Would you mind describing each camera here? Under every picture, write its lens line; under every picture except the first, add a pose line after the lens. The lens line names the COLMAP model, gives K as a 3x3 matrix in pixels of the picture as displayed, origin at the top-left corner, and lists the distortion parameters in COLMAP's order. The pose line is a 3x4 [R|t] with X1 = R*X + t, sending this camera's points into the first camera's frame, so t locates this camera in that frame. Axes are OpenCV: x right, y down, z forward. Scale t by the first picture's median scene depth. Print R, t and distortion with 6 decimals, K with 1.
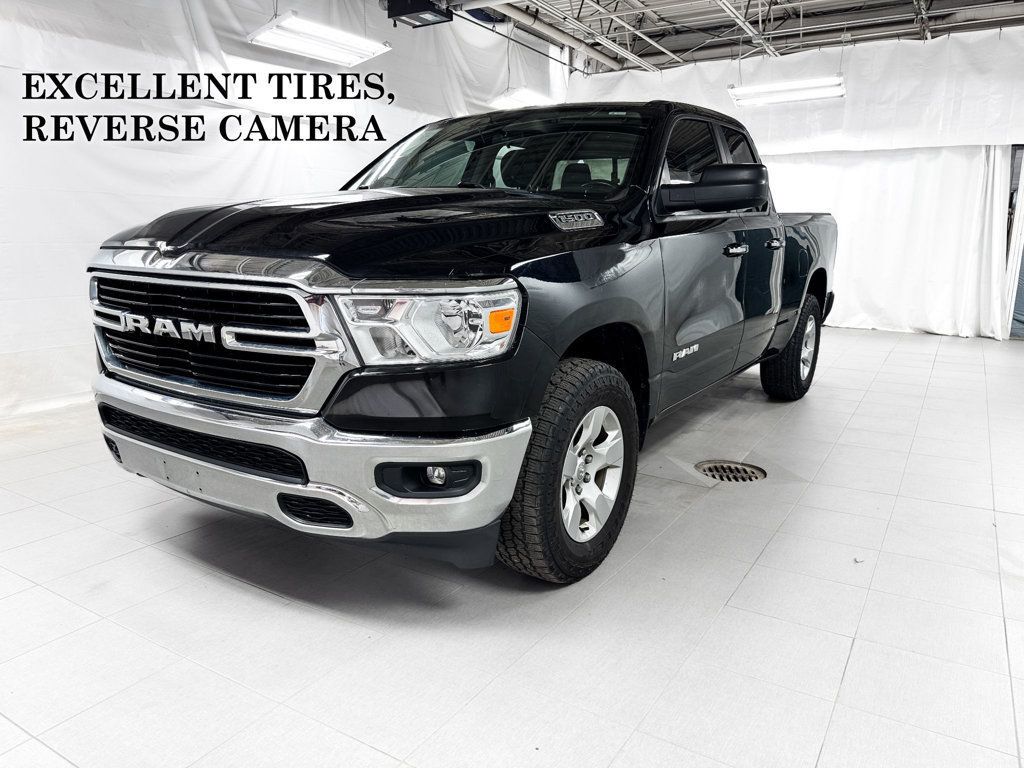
lens RADIAL K [[733.5, 0, 518.0], [0, 733.5, 385.2], [0, 0, 1]] dist [0.076139, -0.065511]
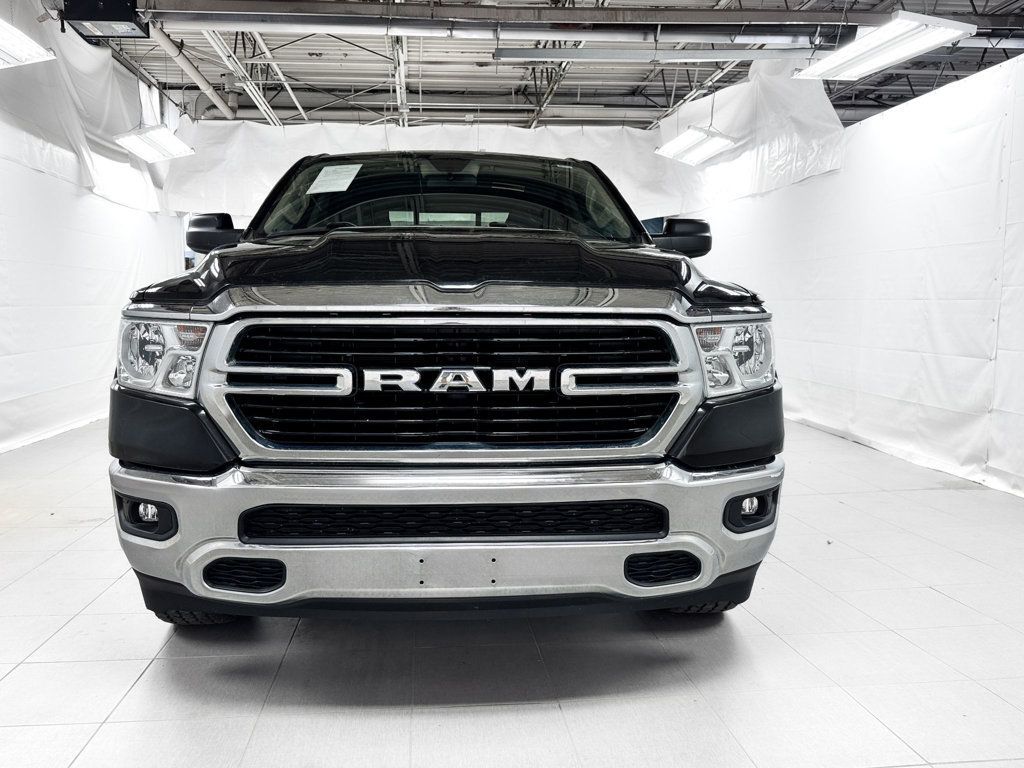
lens RADIAL K [[808.0, 0, 495.6], [0, 808.0, 384.6], [0, 0, 1]] dist [0.005459, -0.002012]
pose [[0.803007, -0.074786, 0.591258, -0.923264], [0.135911, 0.988933, -0.059499, -0.016376], [-0.580265, 0.128137, 0.804285, 0.285588]]
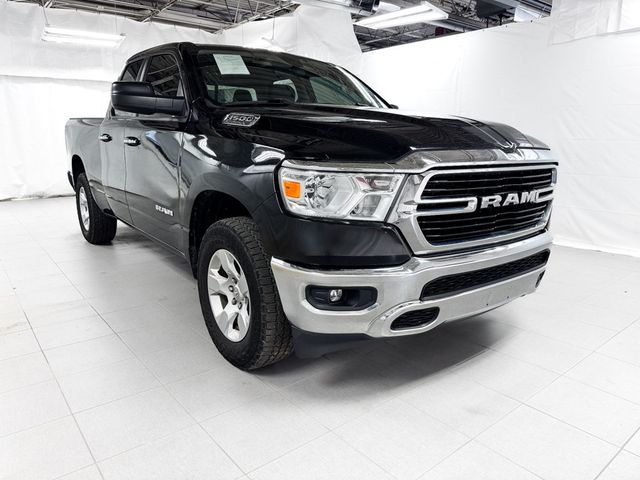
lens RADIAL K [[458.4, 0, 323.7], [0, 458.4, 240.7], [0, 0, 1]] dist [0.076139, -0.065511]
pose [[0.321736, -0.217614, 0.921483, -1.466715], [0.194988, 0.967597, 0.160424, -0.218603], [-0.926534, 0.128063, 0.353742, 1.008413]]
